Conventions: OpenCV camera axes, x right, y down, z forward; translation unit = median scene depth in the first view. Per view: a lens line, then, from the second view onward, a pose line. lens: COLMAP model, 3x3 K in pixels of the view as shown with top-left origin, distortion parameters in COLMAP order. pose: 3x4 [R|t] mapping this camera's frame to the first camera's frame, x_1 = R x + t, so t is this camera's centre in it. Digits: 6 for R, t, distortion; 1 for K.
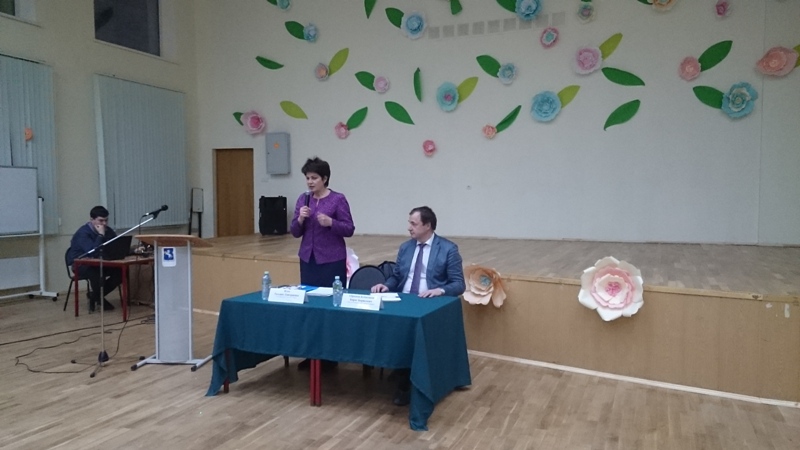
lens RADIAL K [[629.8, 0, 399.6], [0, 629.8, 226.2], [0, 0, 1]] dist [0.130949, -0.171719]
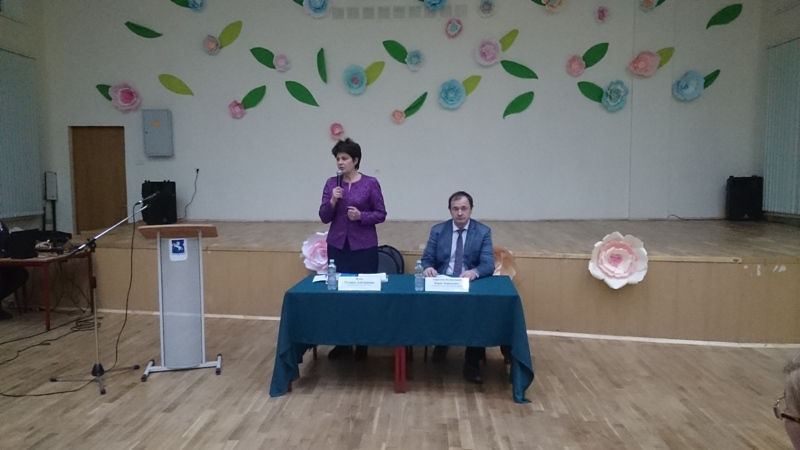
lens RADIAL K [[629.8, 0, 399.6], [0, 629.8, 226.2], [0, 0, 1]] dist [0.130949, -0.171719]
pose [[0.940741, -0.031264, 0.337682, -0.375987], [0.023024, 0.999332, 0.028380, -0.002509], [-0.338344, -0.018924, 0.940832, 0.067606]]
